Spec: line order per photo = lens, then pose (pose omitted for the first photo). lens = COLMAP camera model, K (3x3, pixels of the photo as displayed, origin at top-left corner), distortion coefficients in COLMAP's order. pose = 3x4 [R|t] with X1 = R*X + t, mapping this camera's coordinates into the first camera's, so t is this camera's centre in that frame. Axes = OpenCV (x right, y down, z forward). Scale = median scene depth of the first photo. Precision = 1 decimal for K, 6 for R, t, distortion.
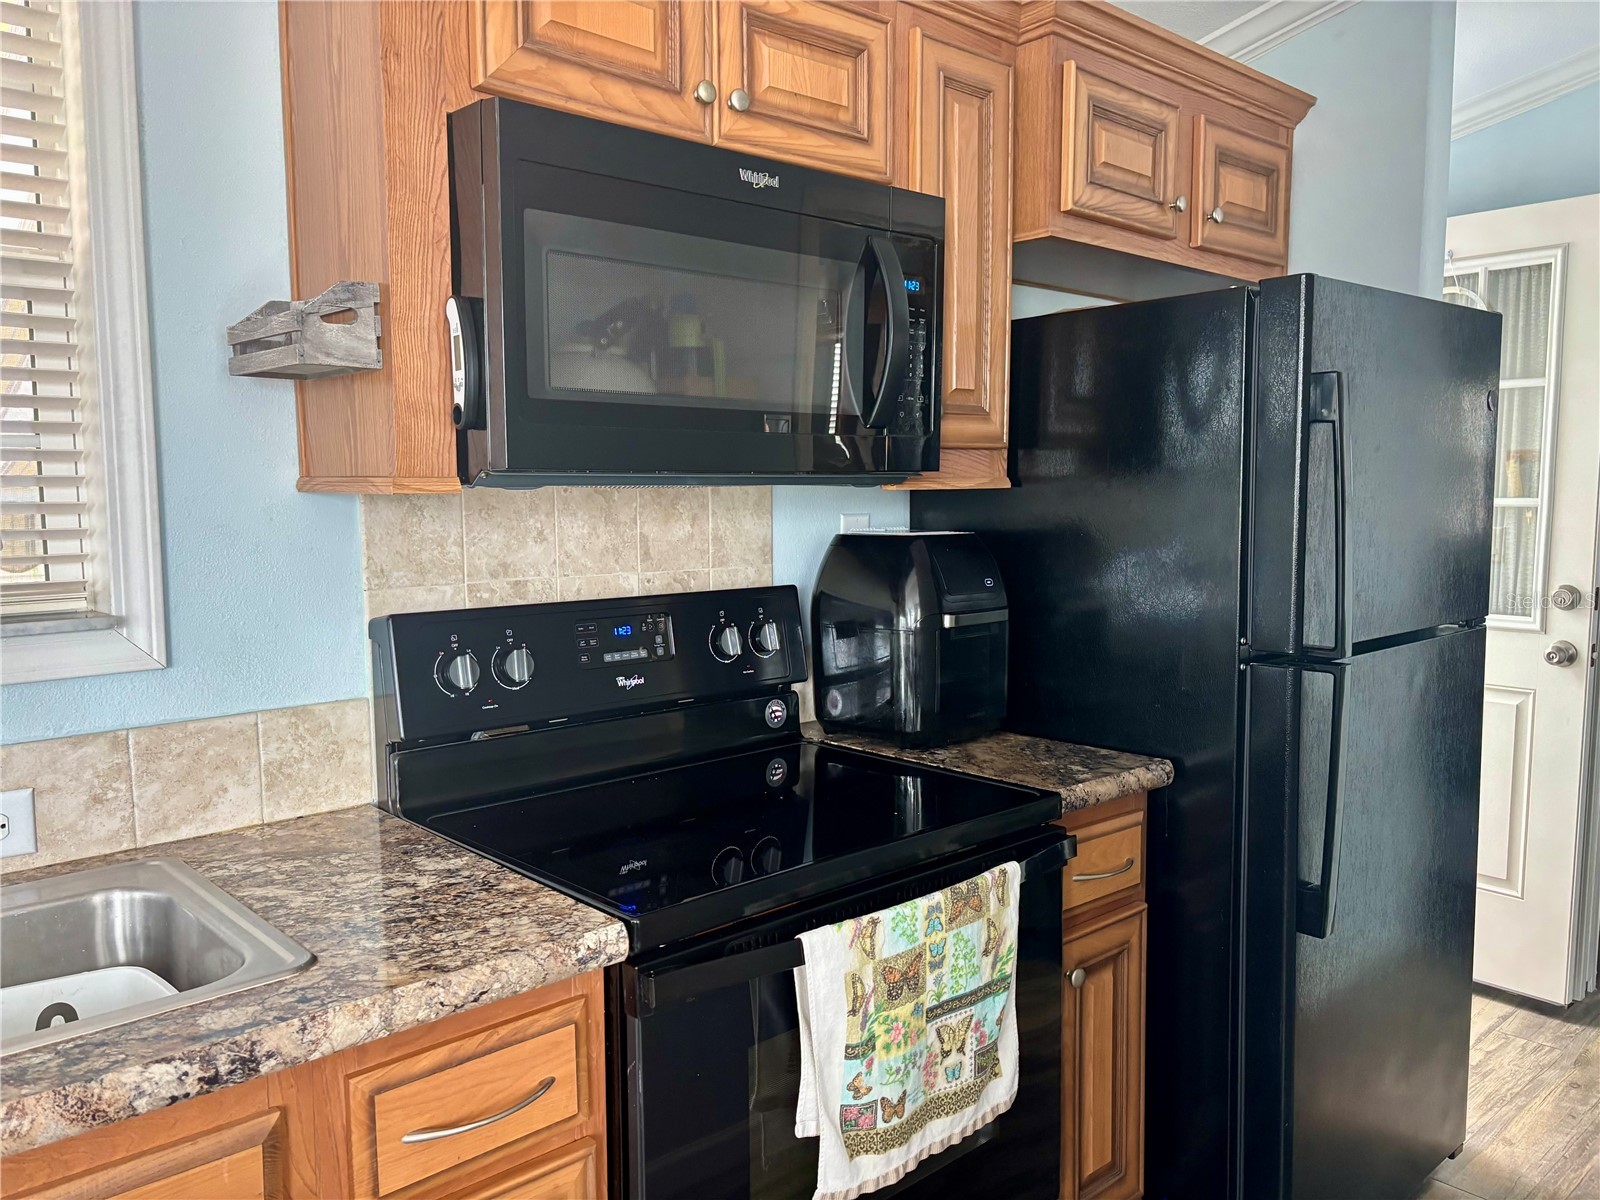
lens RADIAL K [[1203.0, 0, 793.6], [0, 1203.0, 606.2], [0, 0, 1]] dist [0.046248, -0.044790]
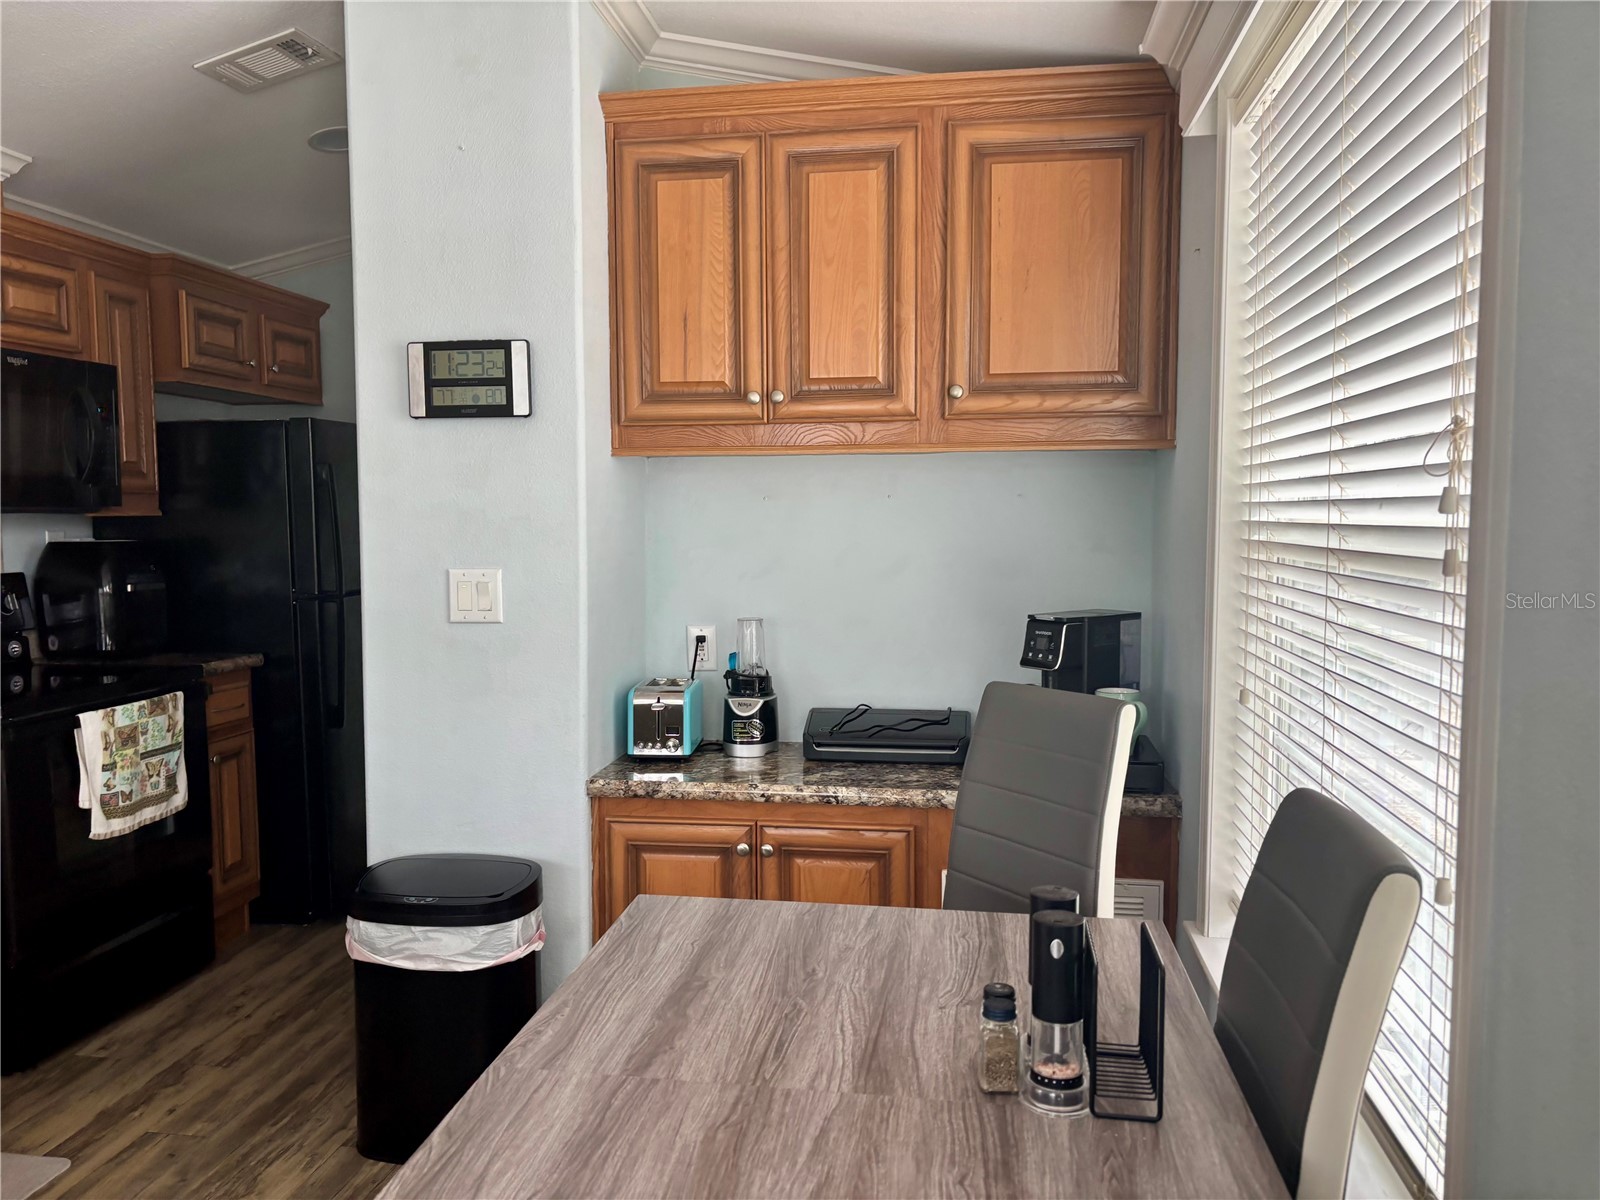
lens RADIAL K [[1203.0, 0, 792.8], [0, 1203.0, 606.4], [0, 0, 1]] dist [0.046248, -0.044790]
pose [[0.778483, -0.048009, 0.625828, -0.298692], [0.062653, 0.998034, -0.001373, 0.130065], [-0.624532, 0.040279, 0.779960, -1.307617]]
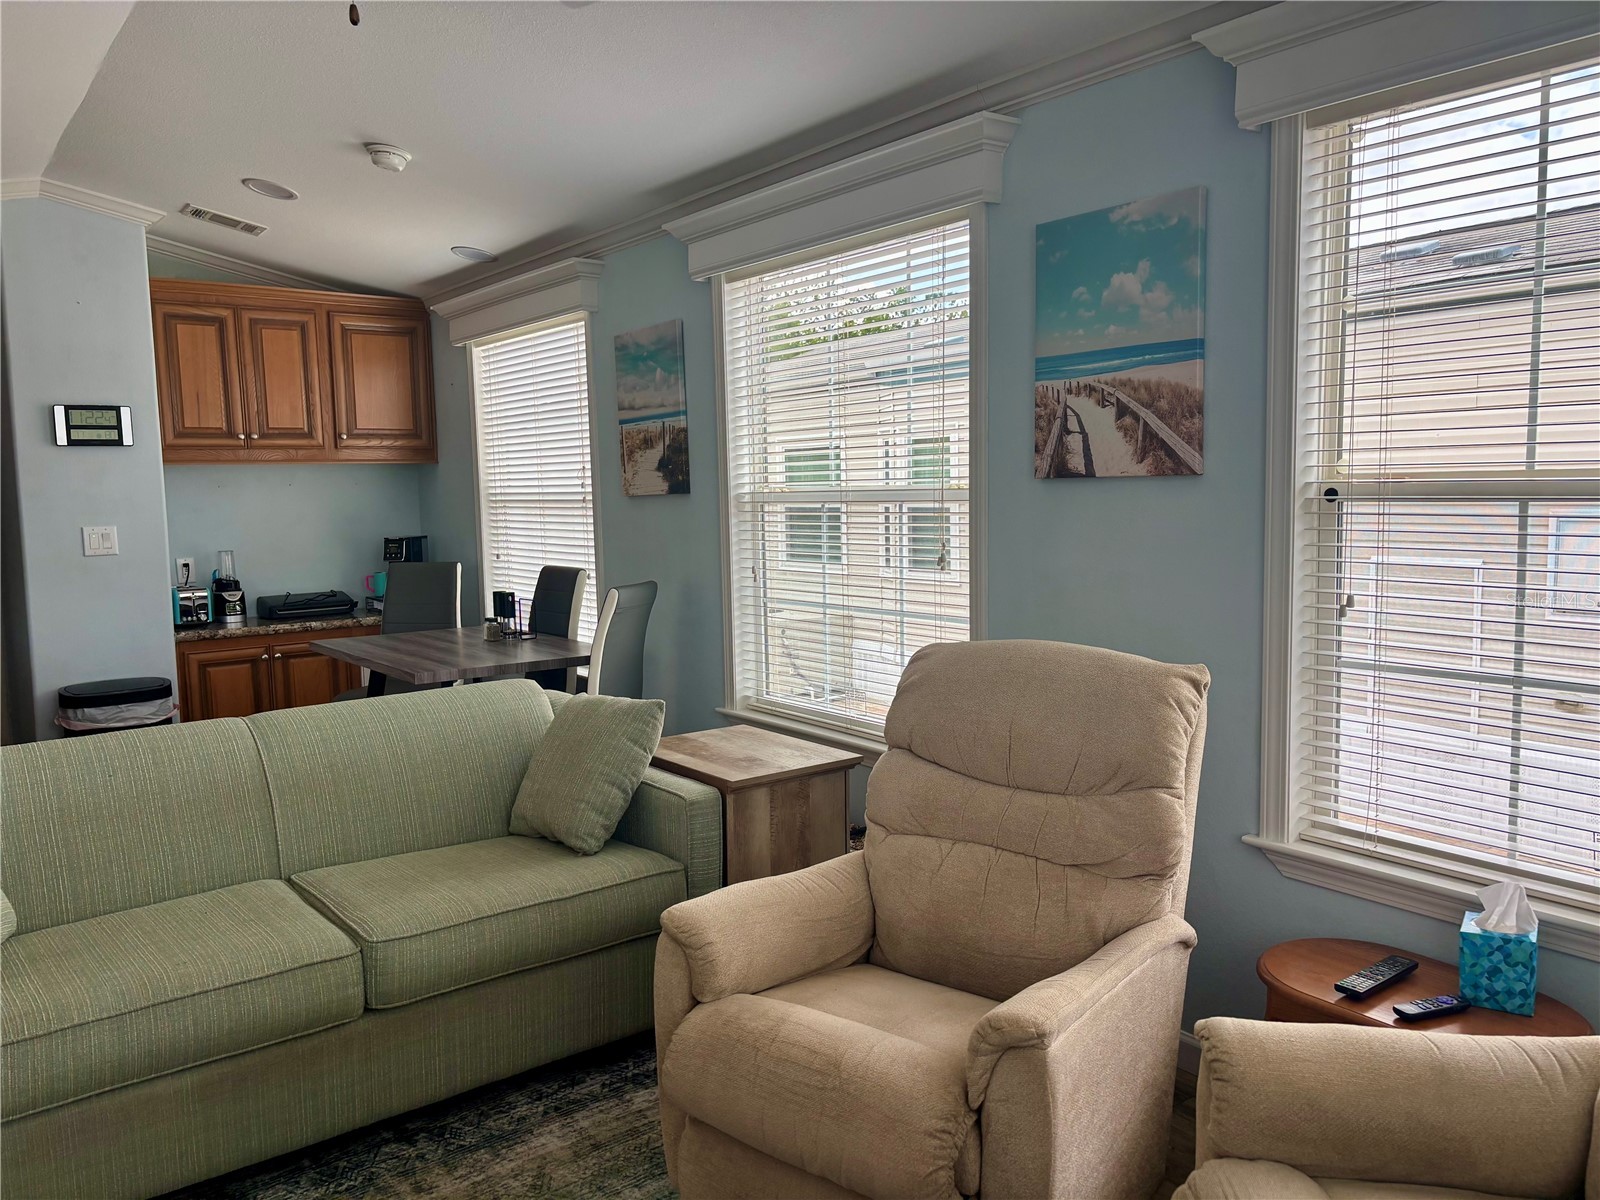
lens RADIAL K [[1203.0, 0, 794.4], [0, 1203.0, 604.4], [0, 0, 1]] dist [0.046248, -0.044790]
pose [[0.090057, -0.096373, 0.991263, -2.557667], [0.119635, 0.989147, 0.085298, 0.193503], [-0.988725, 0.110908, 0.100609, -1.797415]]
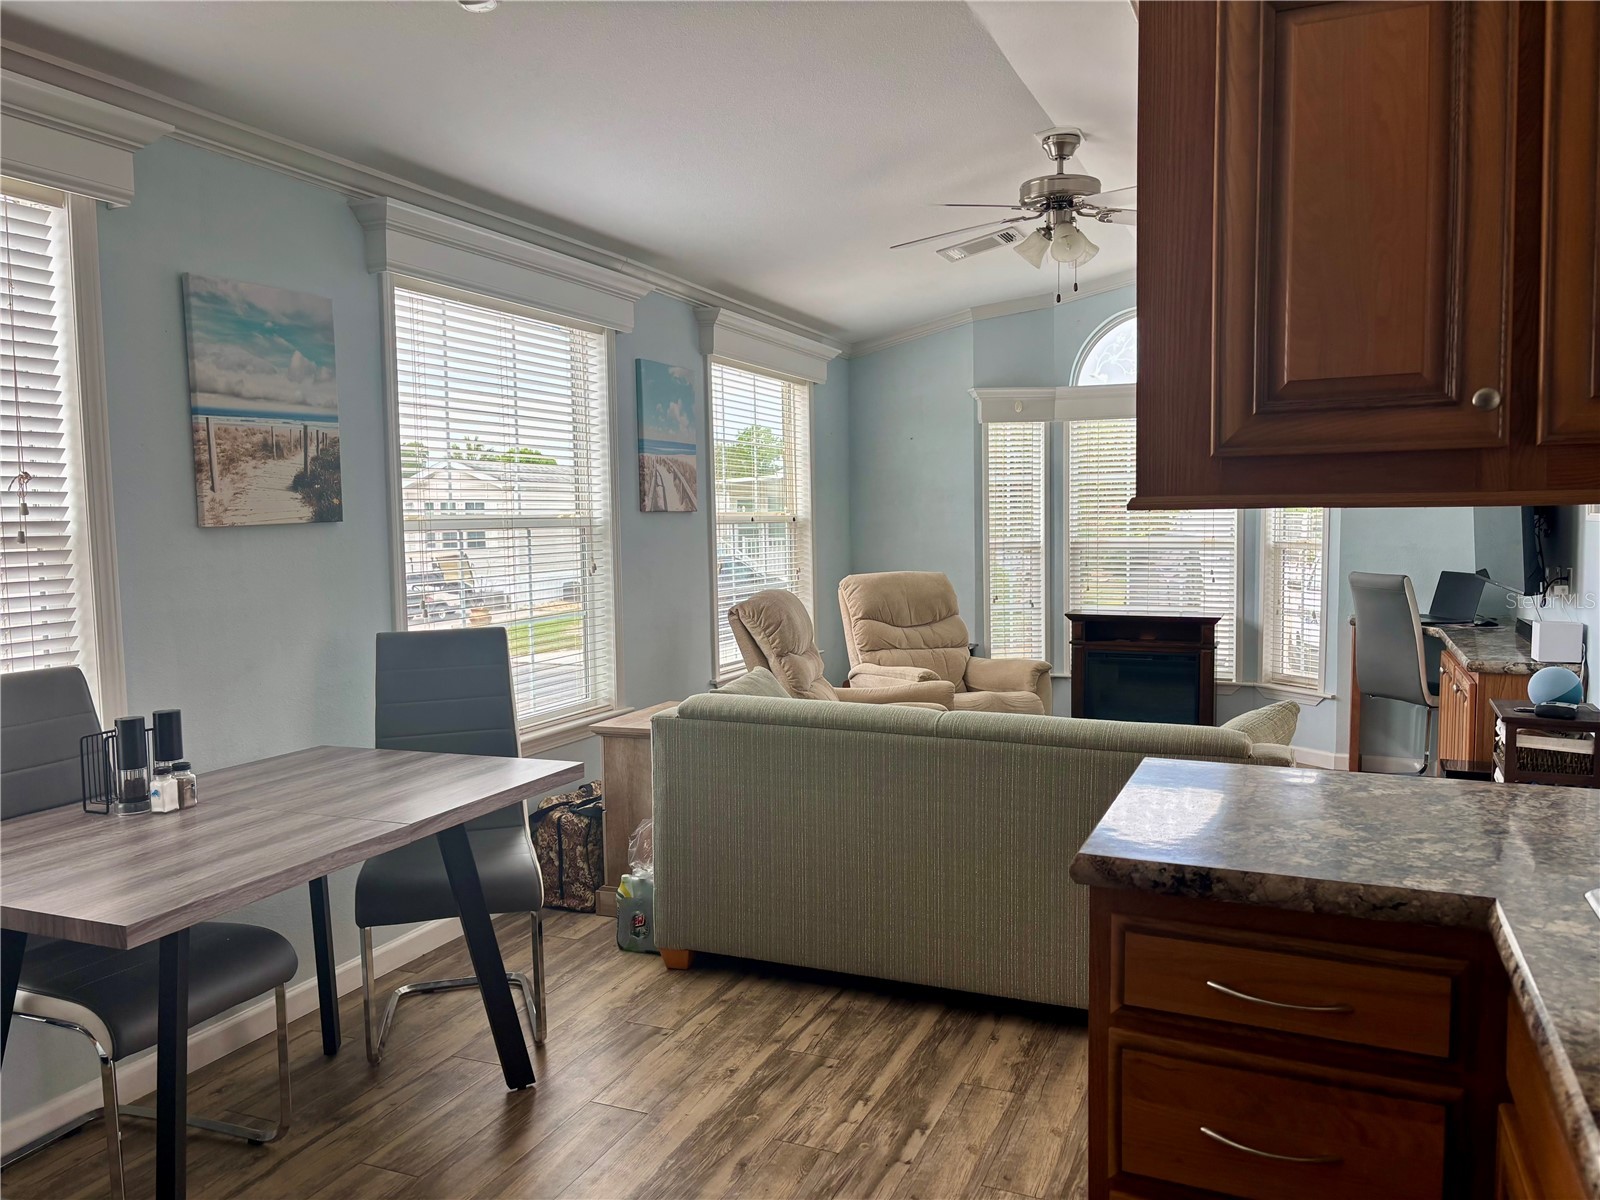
lens RADIAL K [[1203.0, 0, 784.7], [0, 1203.0, 602.6], [0, 0, 1]] dist [0.046248, -0.044790]
pose [[-0.914494, 0.045208, -0.402067, 0.190000], [-0.024022, 0.985918, 0.165493, -0.074470], [0.403886, 0.161001, -0.900530, 0.860797]]
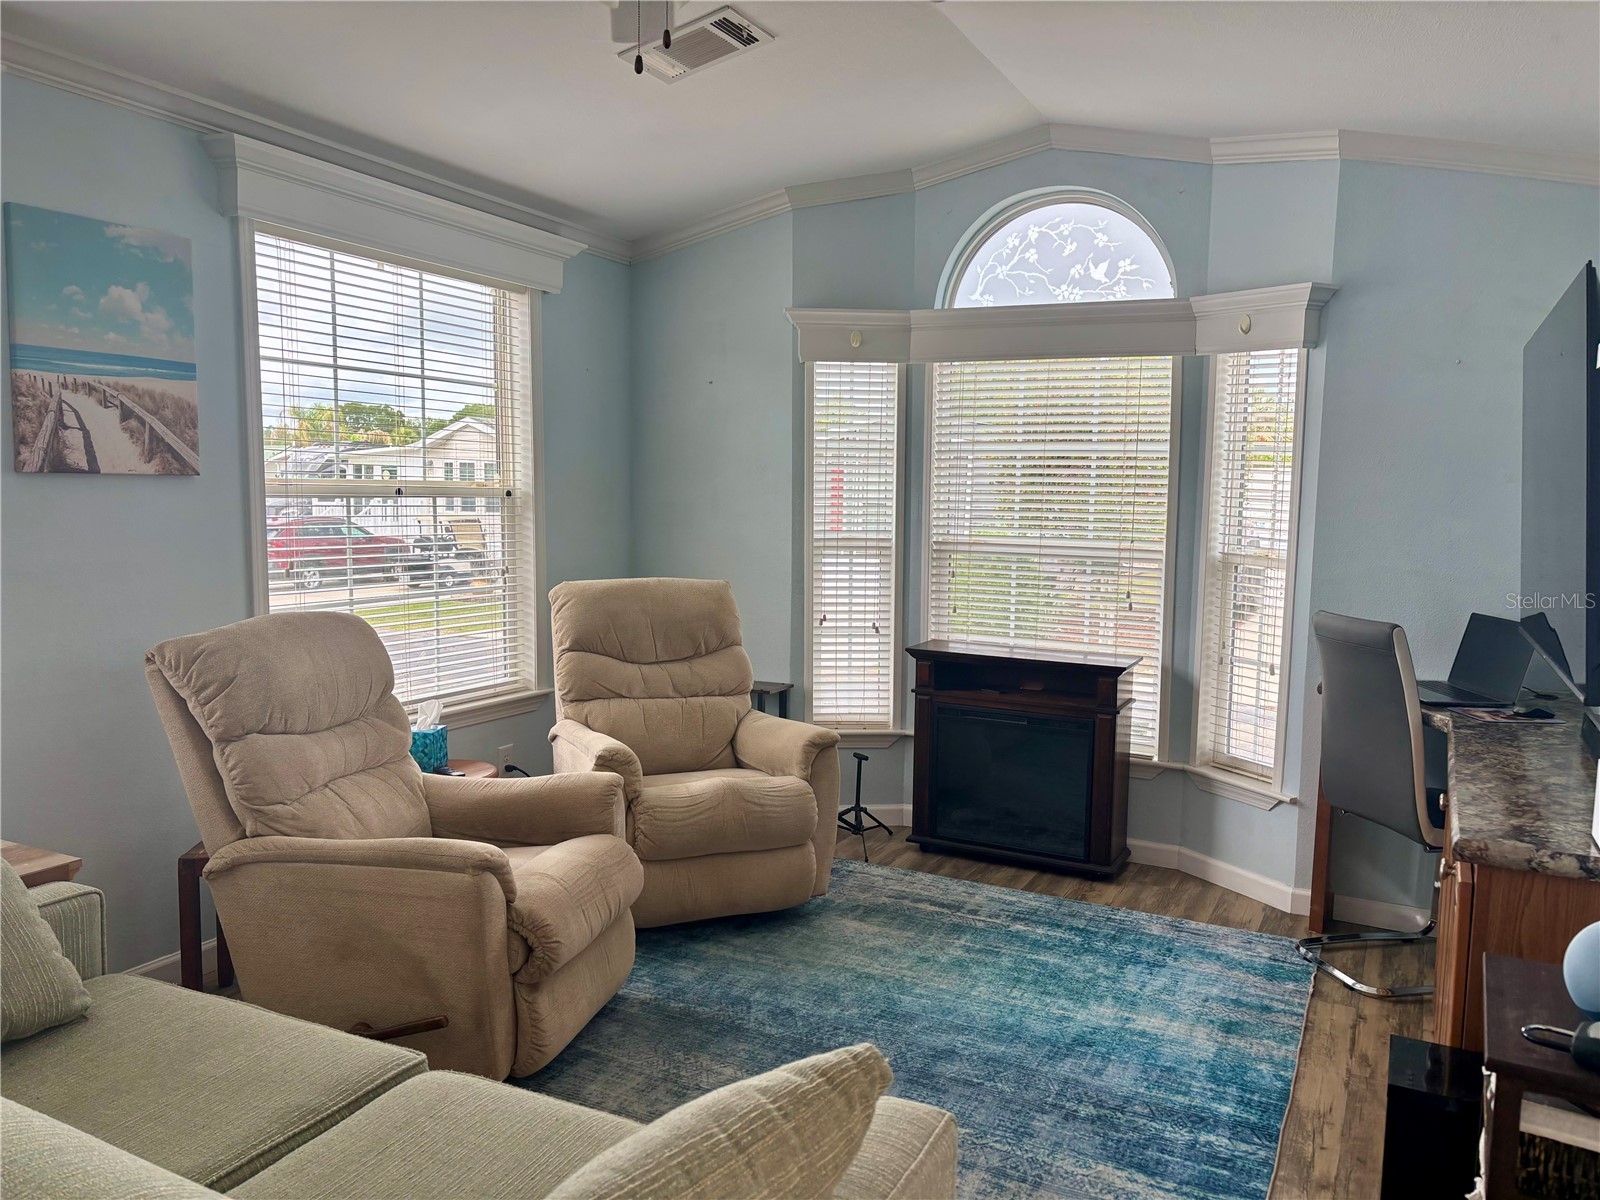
lens RADIAL K [[1203.0, 0, 817.0], [0, 1203.0, 587.9], [0, 0, 1]] dist [0.046248, -0.044790]
pose [[-0.933760, 0.017045, -0.357495, -1.131401], [-0.050296, 0.982704, 0.178224, 0.003368], [0.354349, 0.184399, -0.916752, -0.003995]]
